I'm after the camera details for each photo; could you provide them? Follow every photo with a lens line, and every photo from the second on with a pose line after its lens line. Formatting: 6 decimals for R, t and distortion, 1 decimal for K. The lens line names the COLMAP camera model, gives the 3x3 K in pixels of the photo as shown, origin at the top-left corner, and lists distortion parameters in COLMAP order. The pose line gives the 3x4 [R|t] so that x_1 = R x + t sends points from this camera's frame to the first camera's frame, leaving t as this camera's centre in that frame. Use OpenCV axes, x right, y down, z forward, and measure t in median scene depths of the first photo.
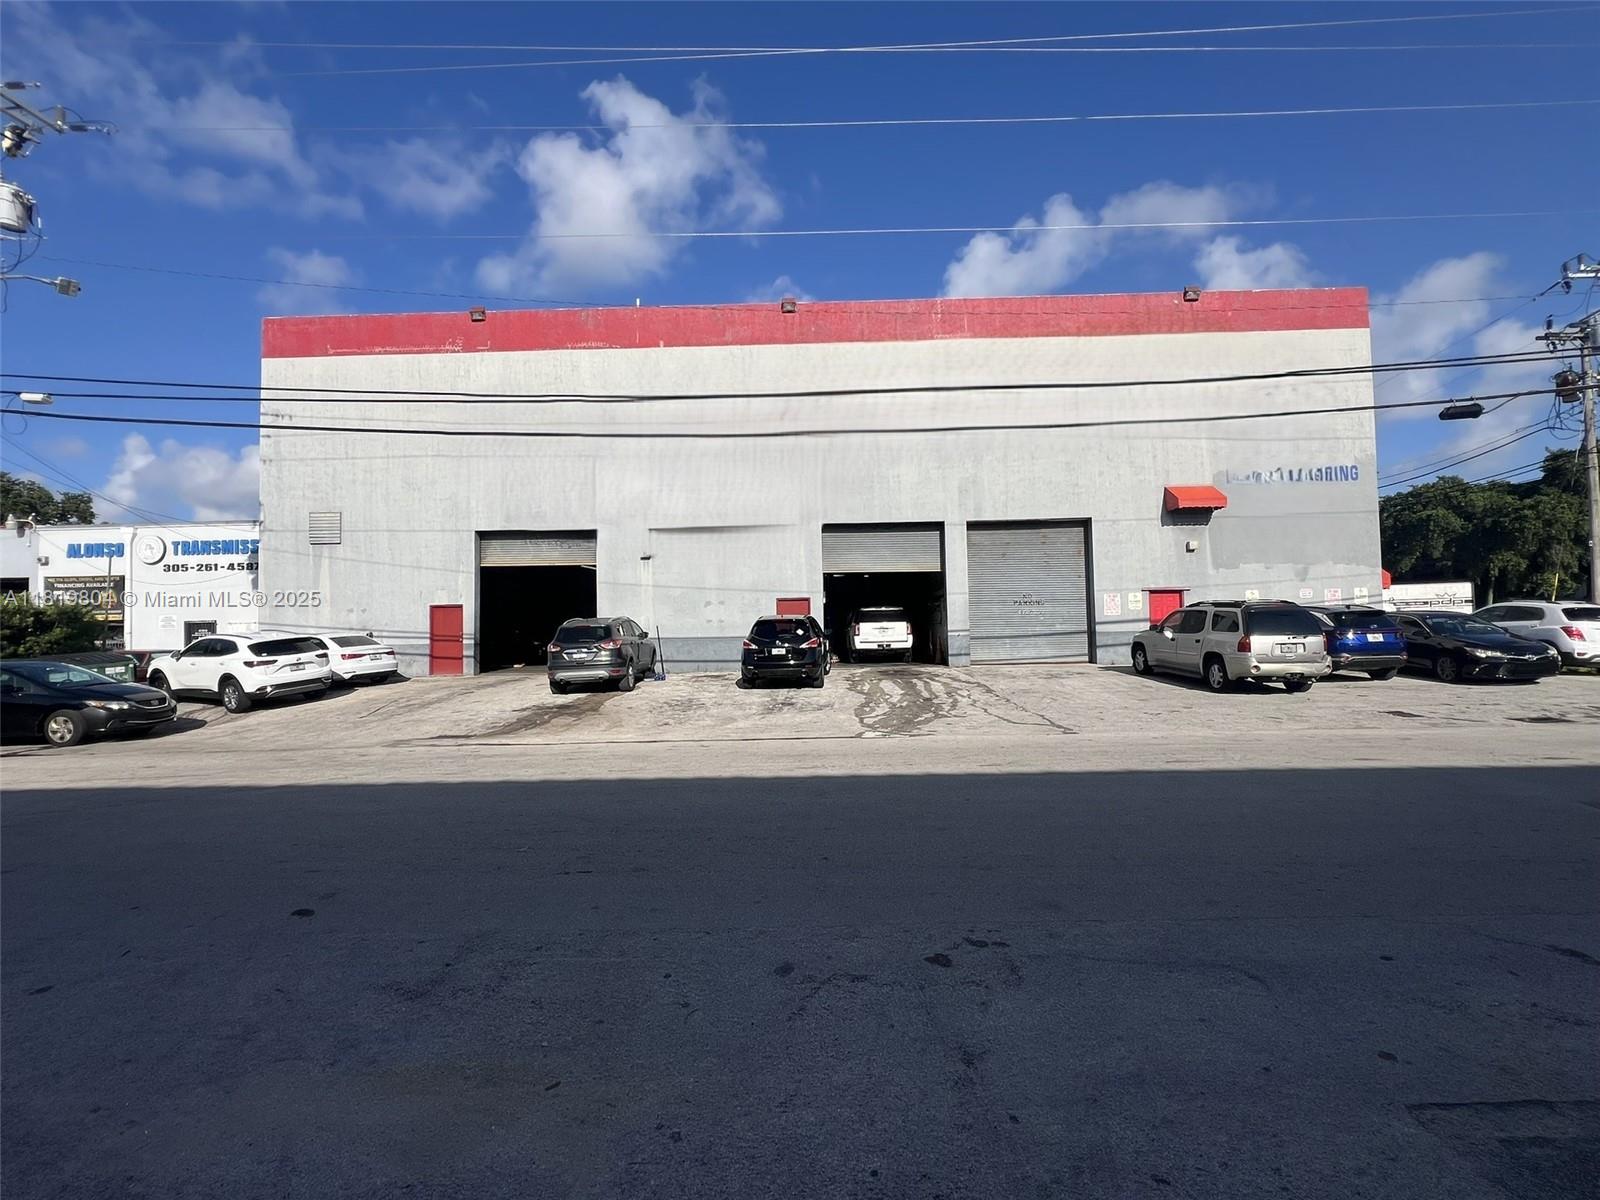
lens RADIAL K [[746.3, 0, 803.9], [0, 746.3, 601.6], [0, 0, 1]] dist [0.000612, -0.000739]
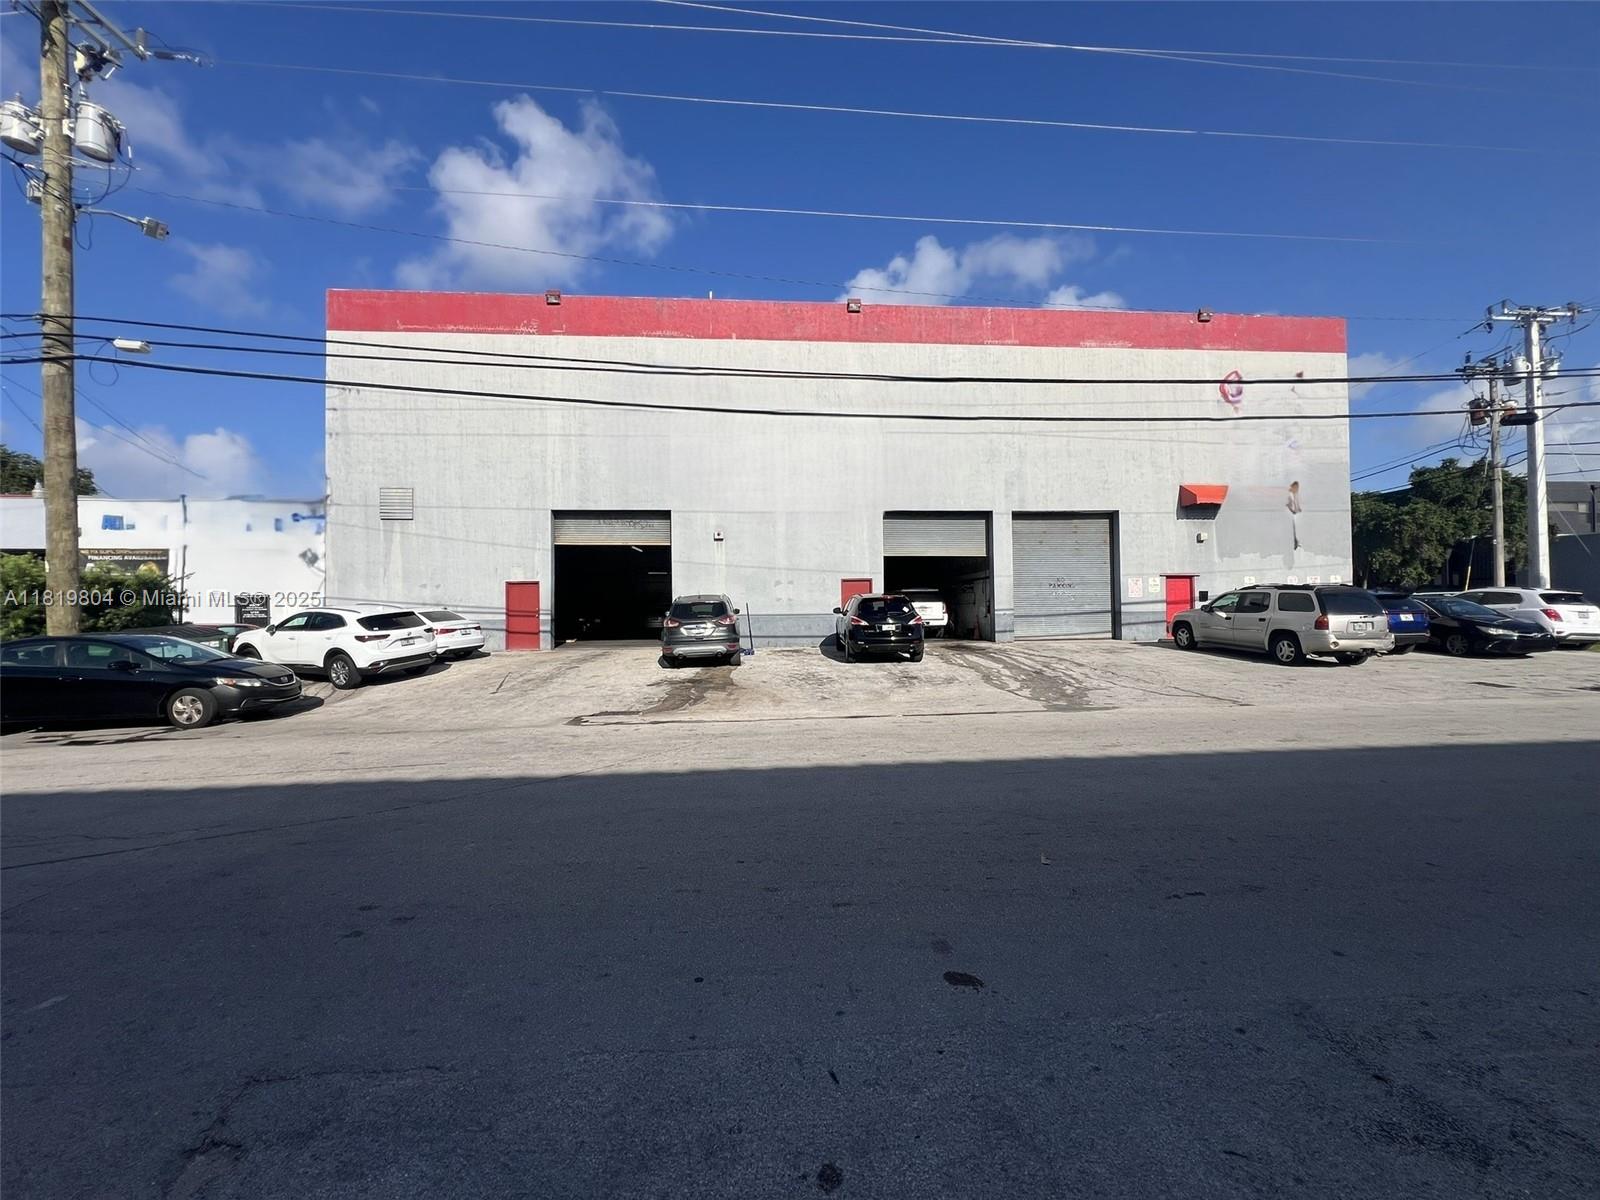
lens RADIAL K [[637.7, 0, 795.6], [0, 637.7, 600.1], [0, 0, 1]] dist [-0.002235, 0.000531]
pose [[0.994549, 0.008286, 0.103941, -0.199507], [-0.010460, 0.999737, 0.020387, 0.008437], [-0.103745, -0.021363, 0.994374, 0.091032]]
